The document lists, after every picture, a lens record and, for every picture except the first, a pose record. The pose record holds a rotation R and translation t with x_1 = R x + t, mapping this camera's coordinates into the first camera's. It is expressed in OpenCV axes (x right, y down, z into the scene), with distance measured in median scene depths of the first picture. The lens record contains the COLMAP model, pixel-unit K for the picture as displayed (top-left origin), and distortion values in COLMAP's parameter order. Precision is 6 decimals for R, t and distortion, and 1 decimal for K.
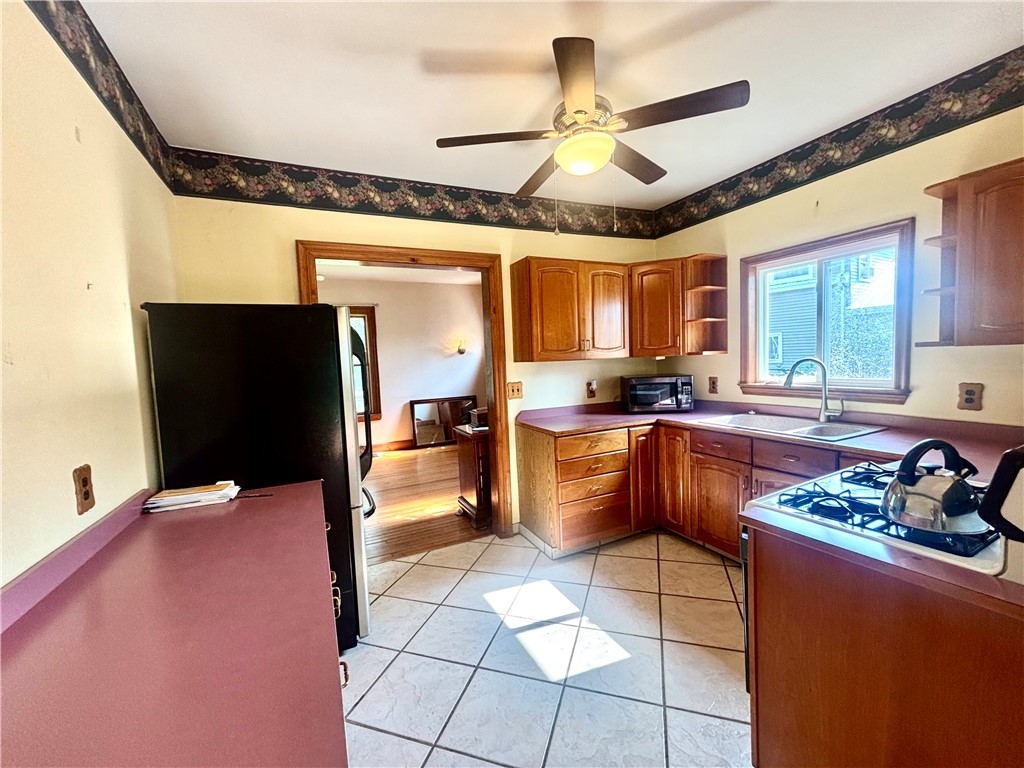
lens RADIAL K [[405.5, 0, 514.9], [0, 405.5, 384.9], [0, 0, 1]] dist [0.000879, -0.000583]
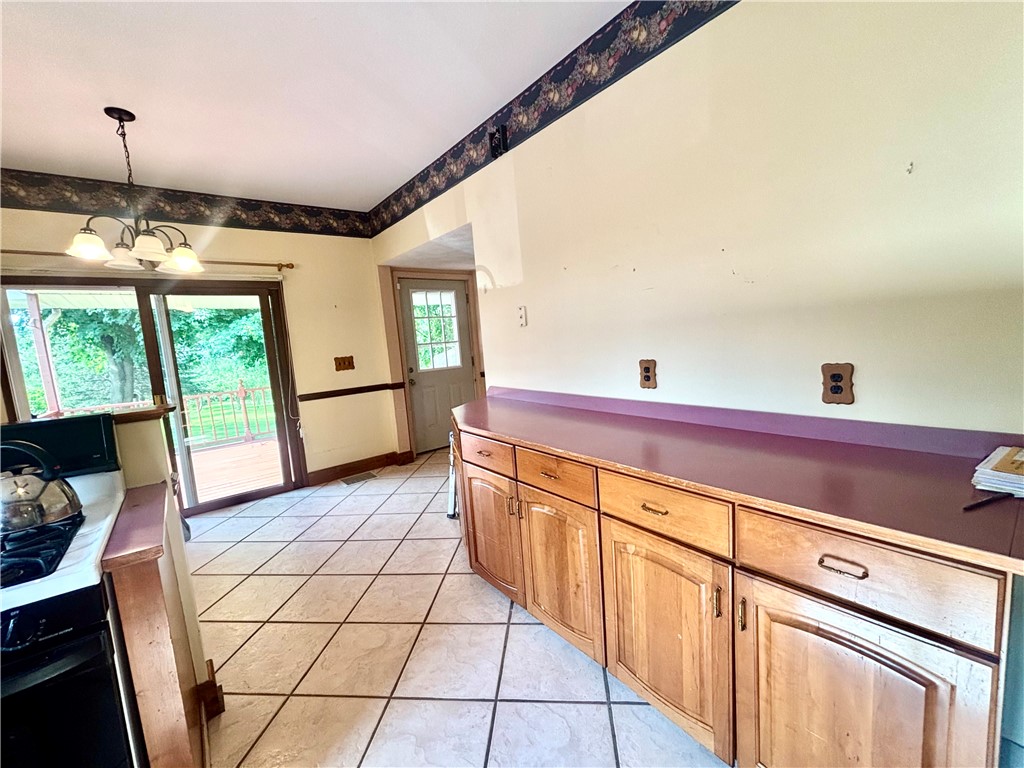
lens RADIAL K [[414.8, 0, 512.0], [0, 414.8, 384.0], [0, 0, 1]] dist [0.002282, -0.000508]
pose [[-0.972477, 0.136501, -0.188827, 0.025172], [0.103795, 0.979364, 0.173415, -0.017518], [0.208601, 0.149043, -0.966577, 0.735305]]
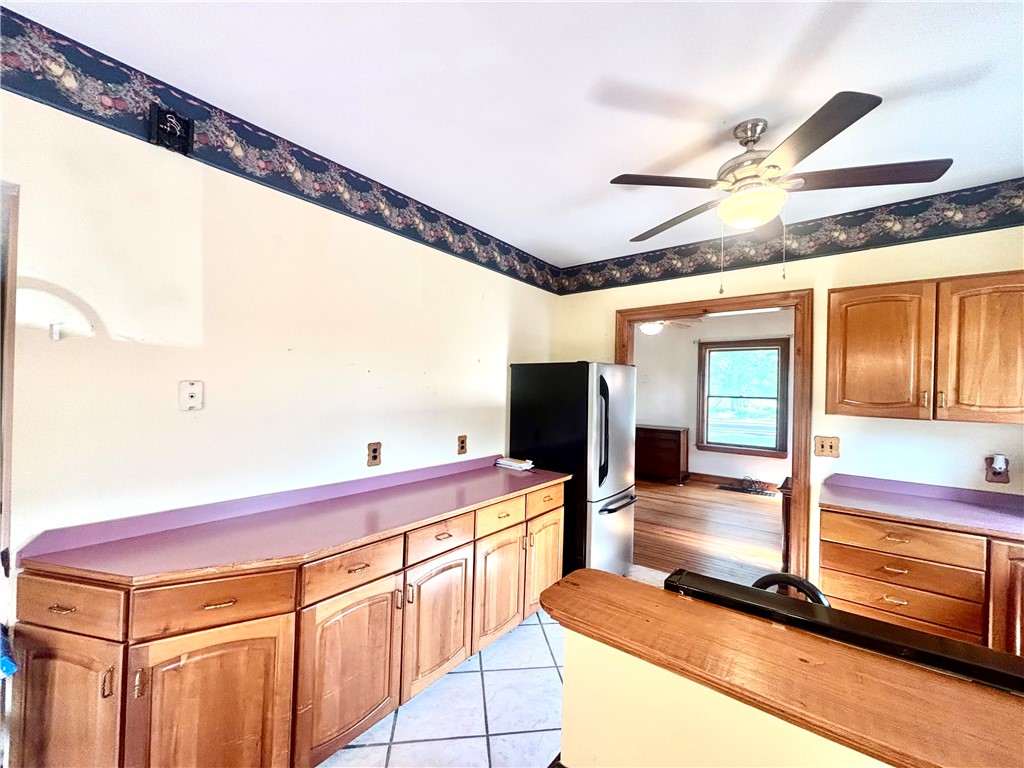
lens RADIAL K [[423.3, 0, 502.1], [0, 423.3, 383.8], [0, 0, 1]] dist [-0.000023, -0.000516]
pose [[0.417887, 0.049737, -0.907136, 0.532507], [-0.092155, 0.995671, 0.012139, -0.067073], [0.903813, 0.078525, 0.420661, 0.030970]]
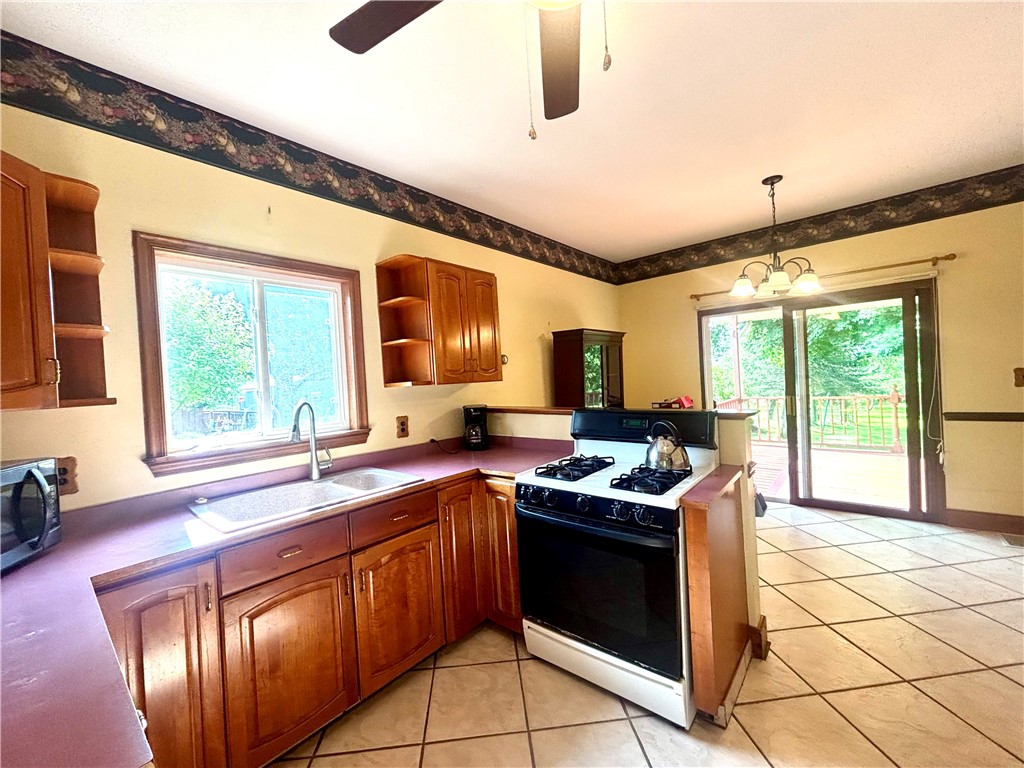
lens RADIAL K [[418.3, 0, 503.6], [0, 418.3, 383.4], [0, 0, 1]] dist [-0.001685, 0.000425]
pose [[-0.368399, 0.050243, 0.928309, -0.143025], [0.126470, 0.991964, -0.003498, -0.041139], [-0.921025, 0.116114, -0.371792, 0.785744]]
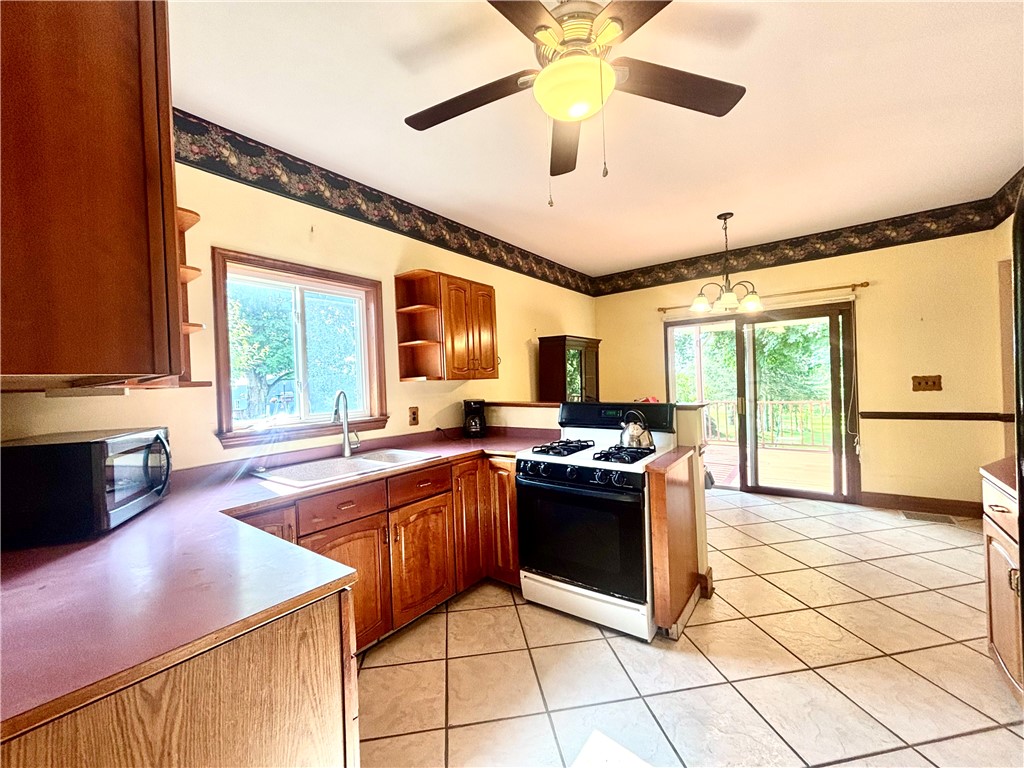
lens RADIAL K [[423.3, 0, 502.1], [0, 423.3, 383.8], [0, 0, 1]] dist [-0.000023, -0.000516]
pose [[-0.428812, 0.052929, 0.901842, -0.269382], [0.109630, 0.993953, -0.006207, -0.028928], [-0.896717, 0.096207, -0.432022, 0.908819]]
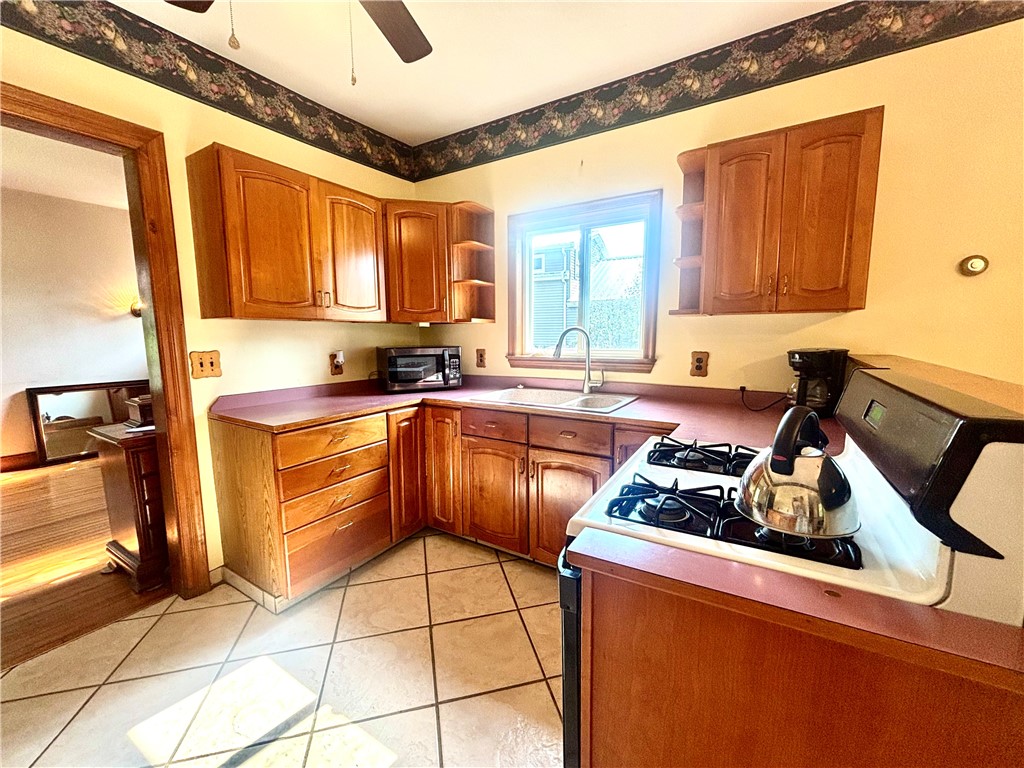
lens RADIAL K [[407.8, 0, 506.1], [0, 407.8, 386.0], [0, 0, 1]] dist [0.002408, 0.000020]
pose [[0.850591, -0.031104, 0.524907, 0.068000], [0.005886, 0.998750, 0.049644, 0.019905], [-0.525795, -0.039137, 0.849710, 0.225066]]
